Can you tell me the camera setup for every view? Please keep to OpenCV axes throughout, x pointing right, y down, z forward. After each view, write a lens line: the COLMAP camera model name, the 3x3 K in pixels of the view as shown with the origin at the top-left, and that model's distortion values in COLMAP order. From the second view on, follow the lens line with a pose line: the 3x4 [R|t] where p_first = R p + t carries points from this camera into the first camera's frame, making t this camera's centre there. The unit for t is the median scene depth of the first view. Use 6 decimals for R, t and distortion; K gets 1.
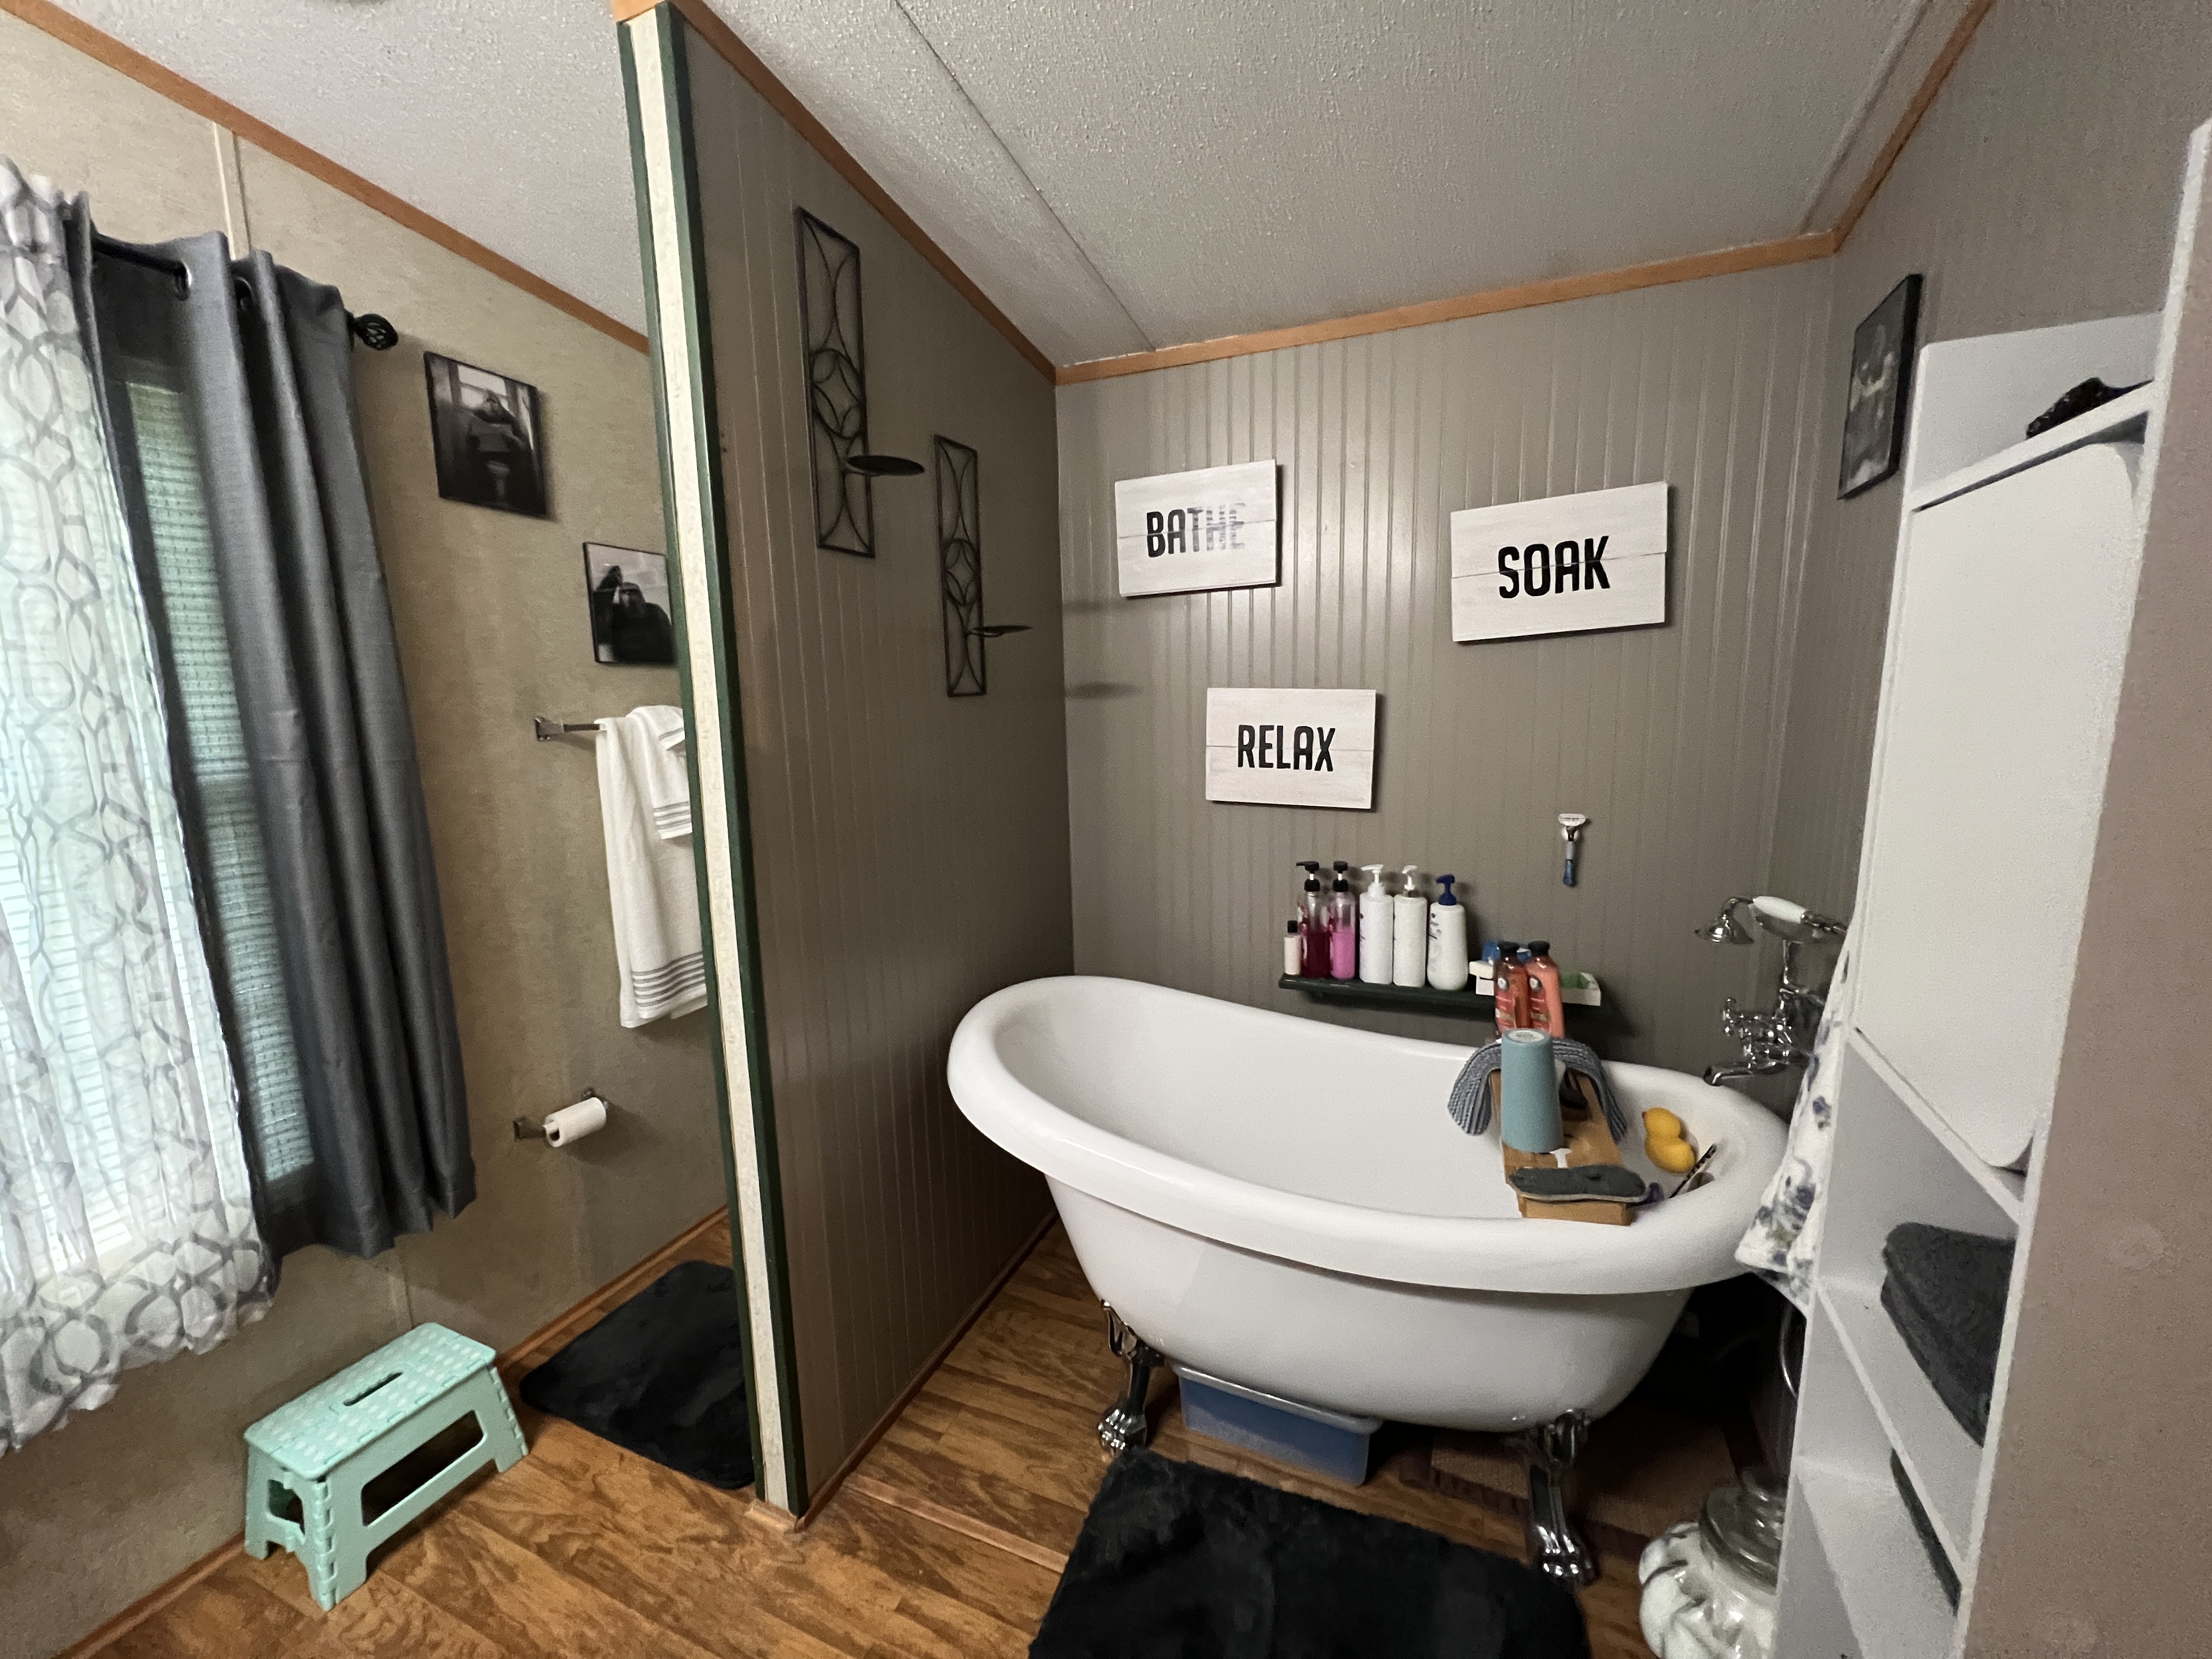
lens RADIAL K [[888.9, 0, 1107.5], [0, 888.9, 827.5], [0, 0, 1]] dist [-0.001296, 0.000694]
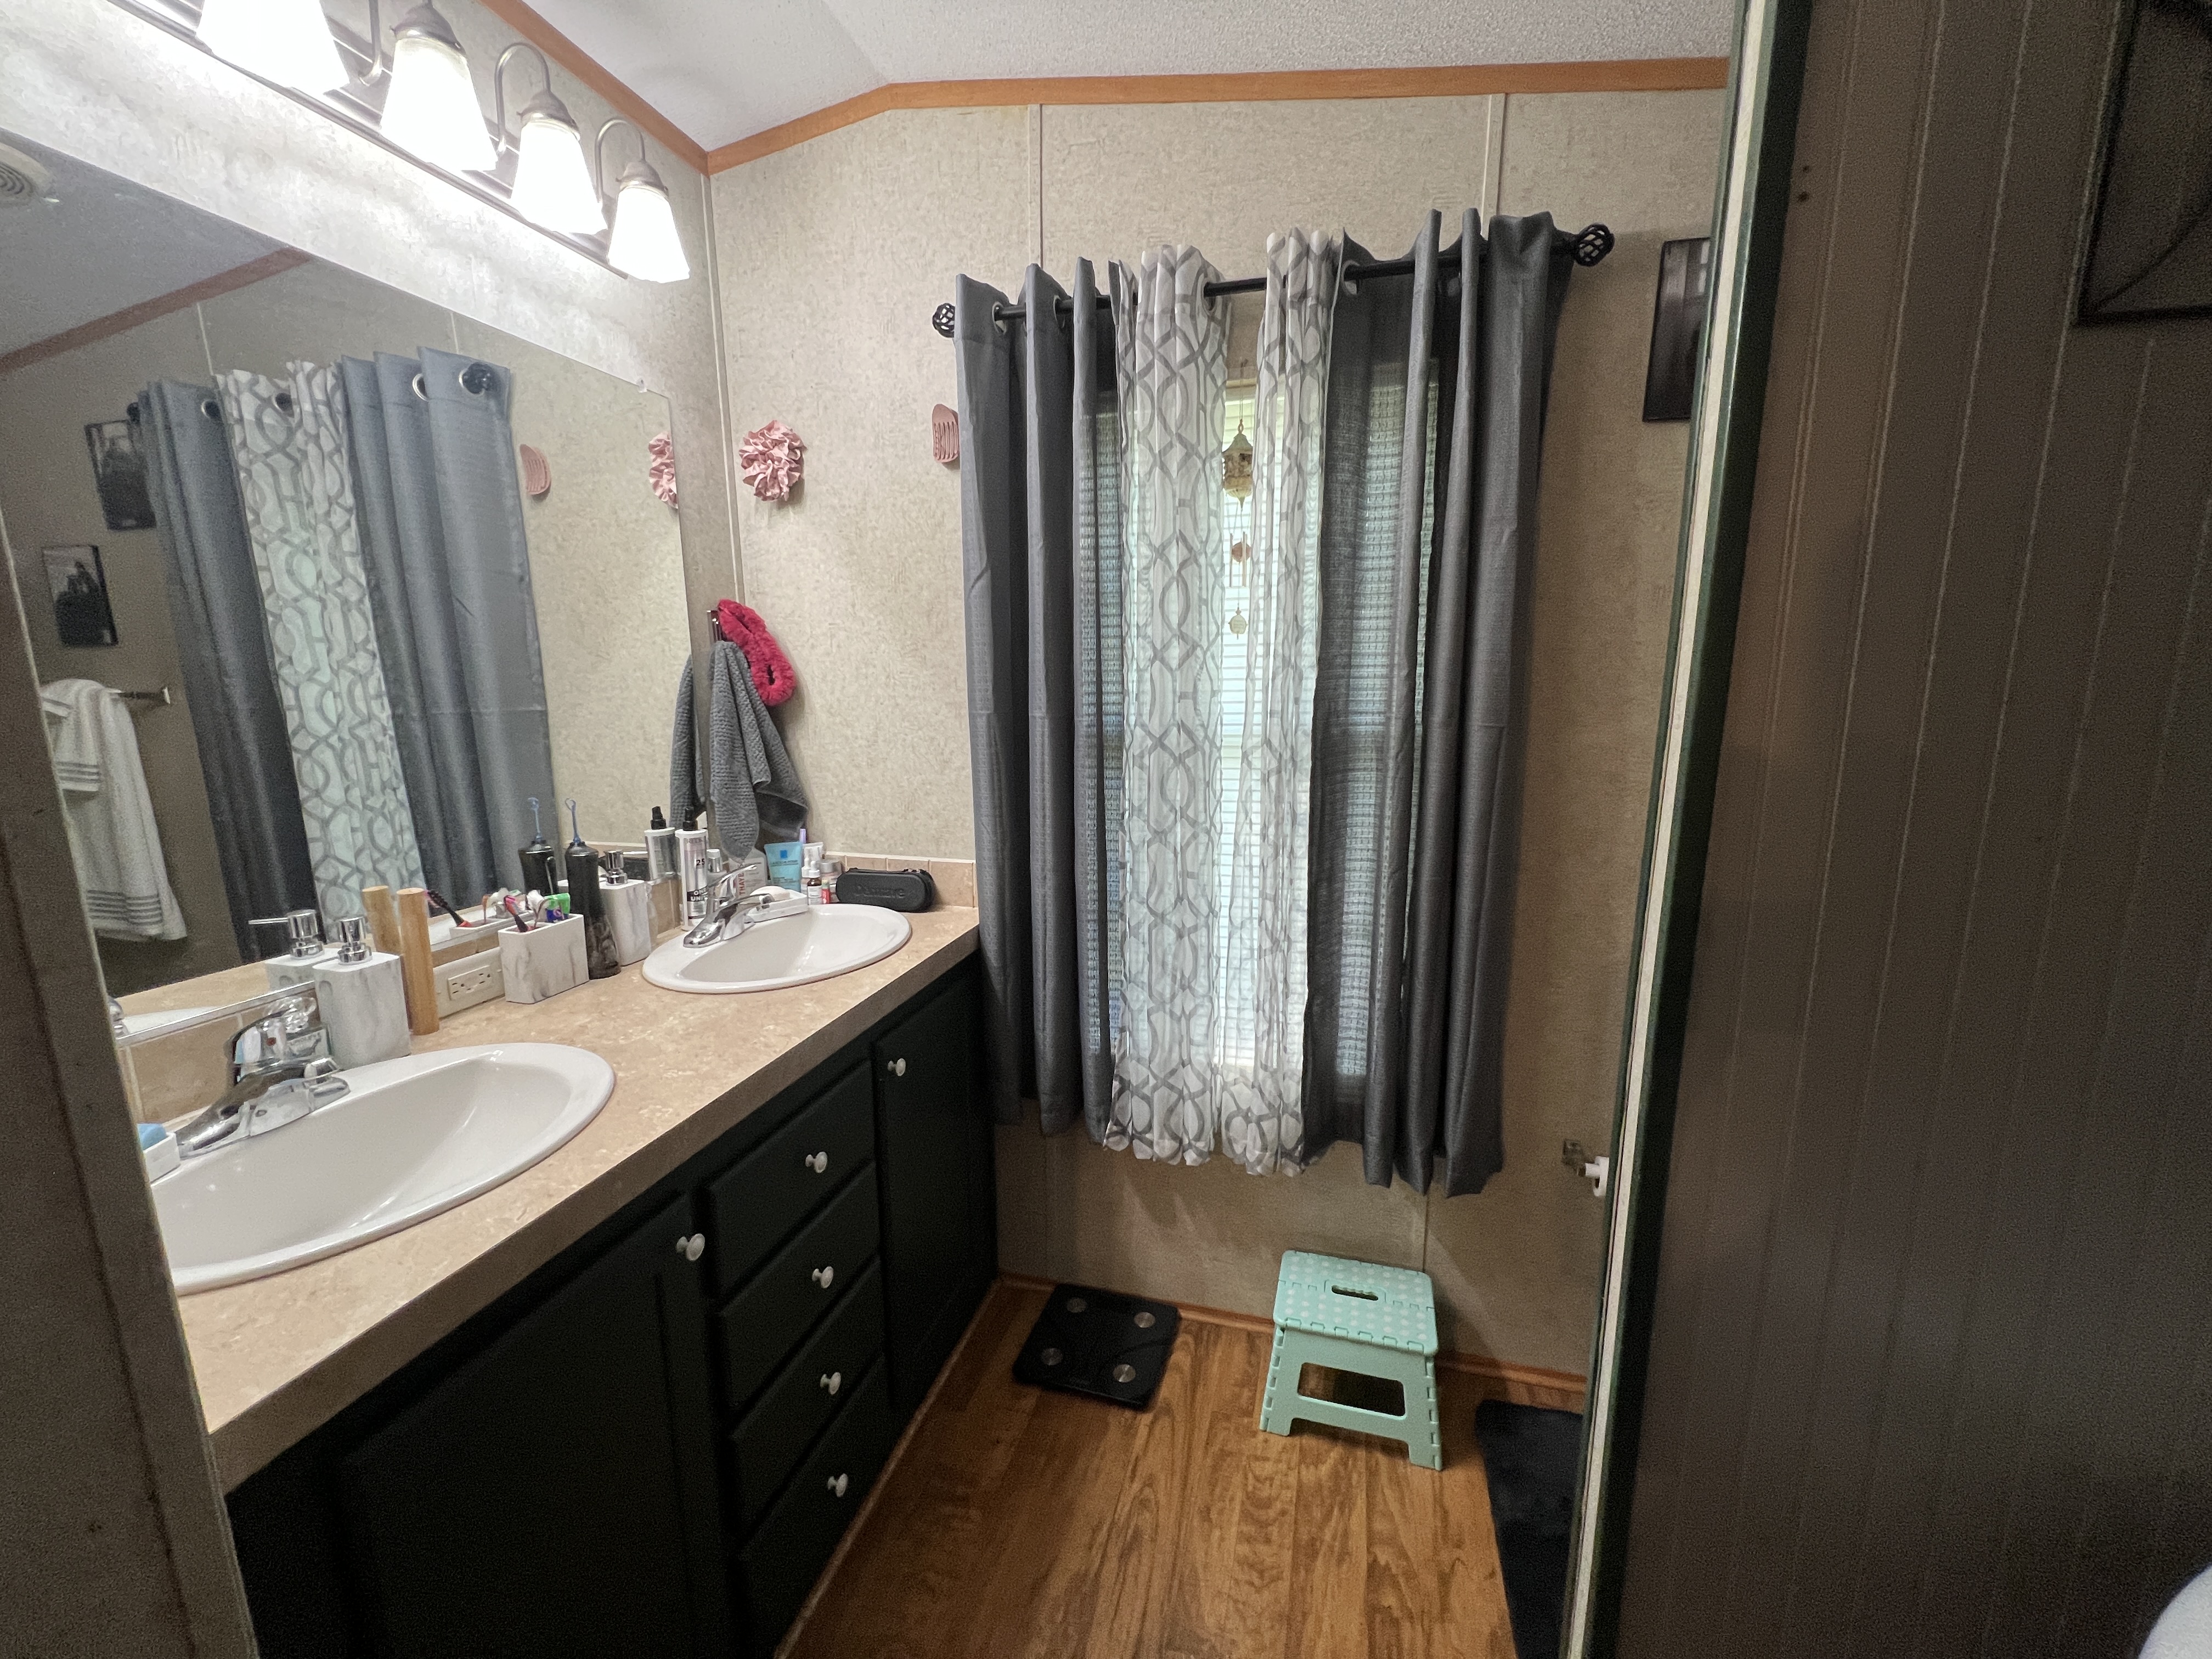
lens RADIAL K [[888.9, 0, 1104.1], [0, 888.9, 832.1], [0, 0, 1]] dist [-0.001296, 0.000694]
pose [[0.138356, 0.194585, -0.971079, 0.090455], [-0.149724, 0.973349, 0.173708, -0.071168], [0.979000, 0.121360, 0.163803, 0.472944]]
